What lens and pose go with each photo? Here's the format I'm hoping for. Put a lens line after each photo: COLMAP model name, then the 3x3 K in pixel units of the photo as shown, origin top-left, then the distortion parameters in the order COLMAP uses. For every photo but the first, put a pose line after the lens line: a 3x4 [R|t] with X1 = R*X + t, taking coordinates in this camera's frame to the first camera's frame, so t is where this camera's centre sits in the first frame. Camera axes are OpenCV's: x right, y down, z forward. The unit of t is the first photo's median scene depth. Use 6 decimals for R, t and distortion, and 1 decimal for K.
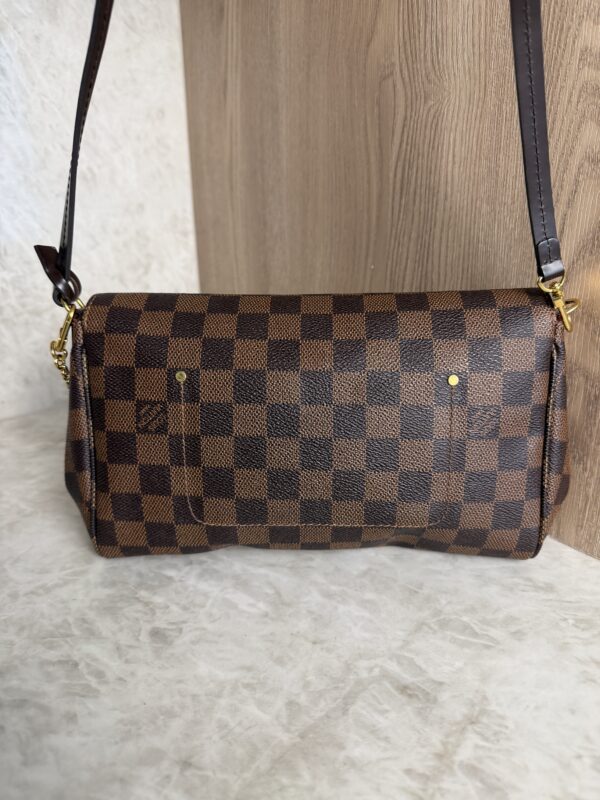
lens RADIAL K [[582.9, 0, 298.4], [0, 582.9, 400.0], [0, 0, 1]] dist [-0.024891, -0.005838]
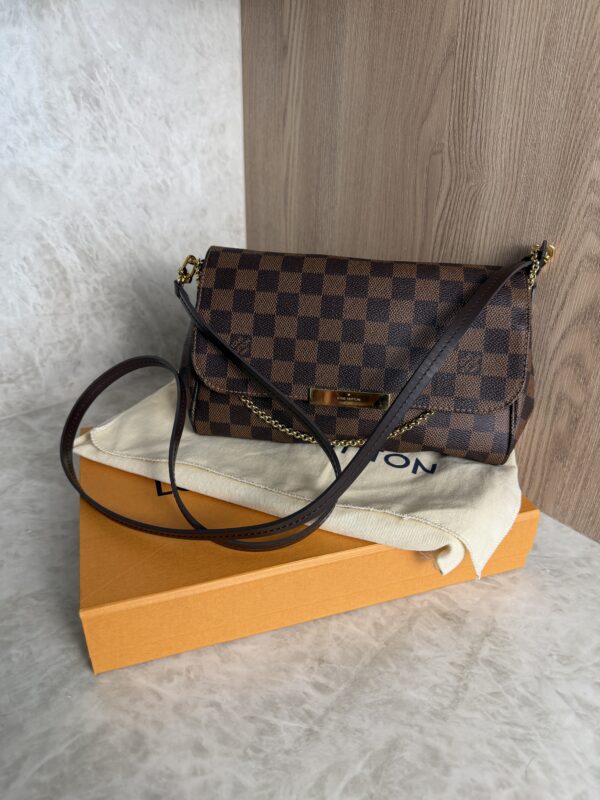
lens RADIAL K [[575.8, 0, 300.0], [0, 575.8, 400.0], [0, 0, 1]] dist [-0.029106, 0.008597]
pose [[0.998994, 0.014055, 0.042579, -0.236847], [-0.020205, 0.988836, 0.147634, -0.255085], [-0.040029, -0.148346, 0.988125, -0.374372]]
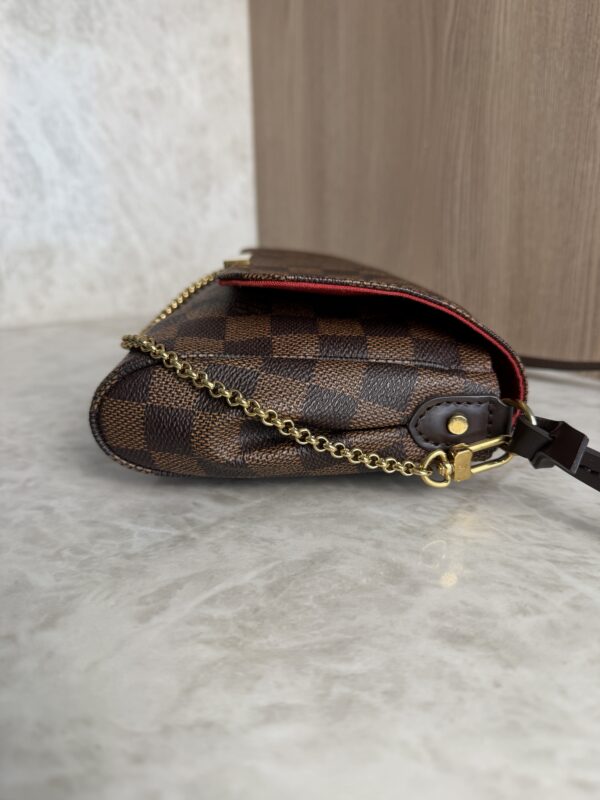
lens RADIAL K [[594.2, 0, 306.1], [0, 594.2, 401.1], [0, 0, 1]] dist [-0.039420, 0.000847]
pose [[0.996887, 0.021666, -0.075804, 0.006655], [-0.024605, 0.998973, -0.038048, 0.372178], [0.074902, 0.039794, 0.996397, -0.046961]]
